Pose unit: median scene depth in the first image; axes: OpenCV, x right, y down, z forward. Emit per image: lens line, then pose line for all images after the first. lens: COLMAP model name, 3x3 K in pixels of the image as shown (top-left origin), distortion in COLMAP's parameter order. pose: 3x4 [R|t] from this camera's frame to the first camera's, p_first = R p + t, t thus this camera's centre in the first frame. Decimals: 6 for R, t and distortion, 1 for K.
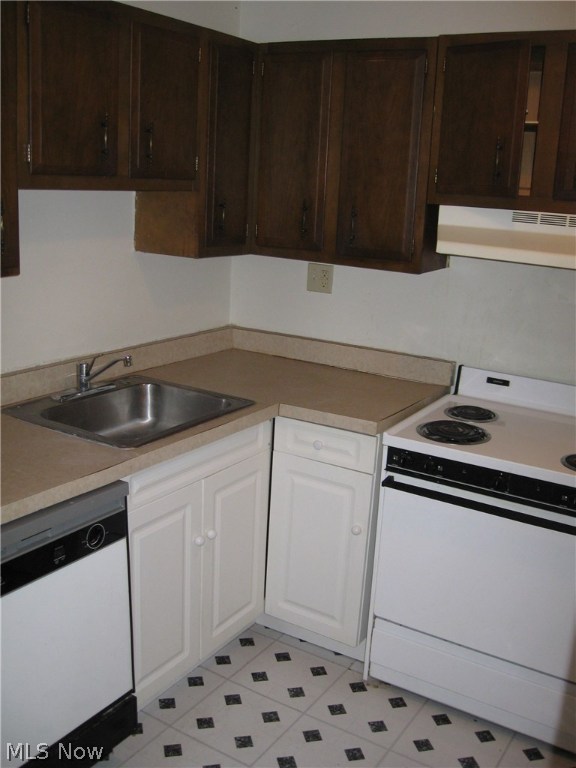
lens RADIAL K [[765.8, 0, 288.0], [0, 765.8, 384.0], [0, 0, 1]] dist [-0.150660, 0.030044]
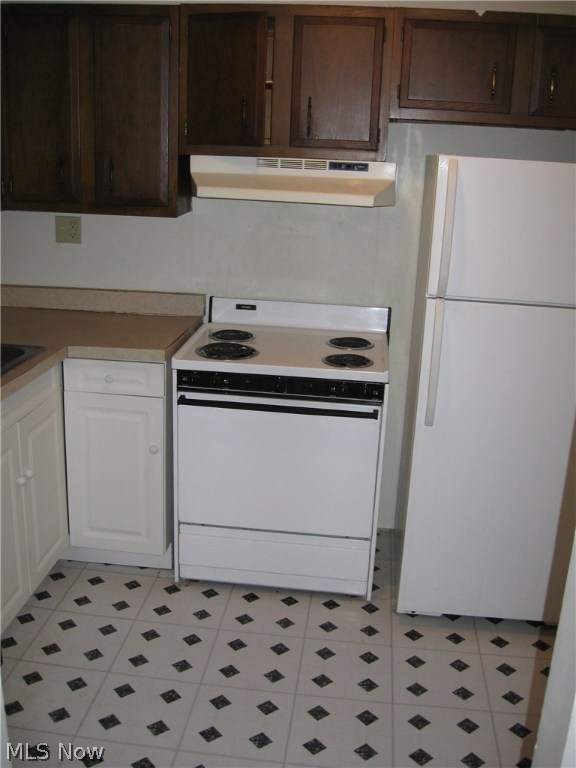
lens RADIAL K [[765.8, 0, 288.0], [0, 765.8, 384.0], [0, 0, 1]] dist [-0.150660, 0.030044]
pose [[0.900465, -0.138408, 0.412317, -0.180286], [0.111907, 0.989826, 0.087872, 0.019755], [-0.420285, -0.032985, 0.906793, -0.098148]]
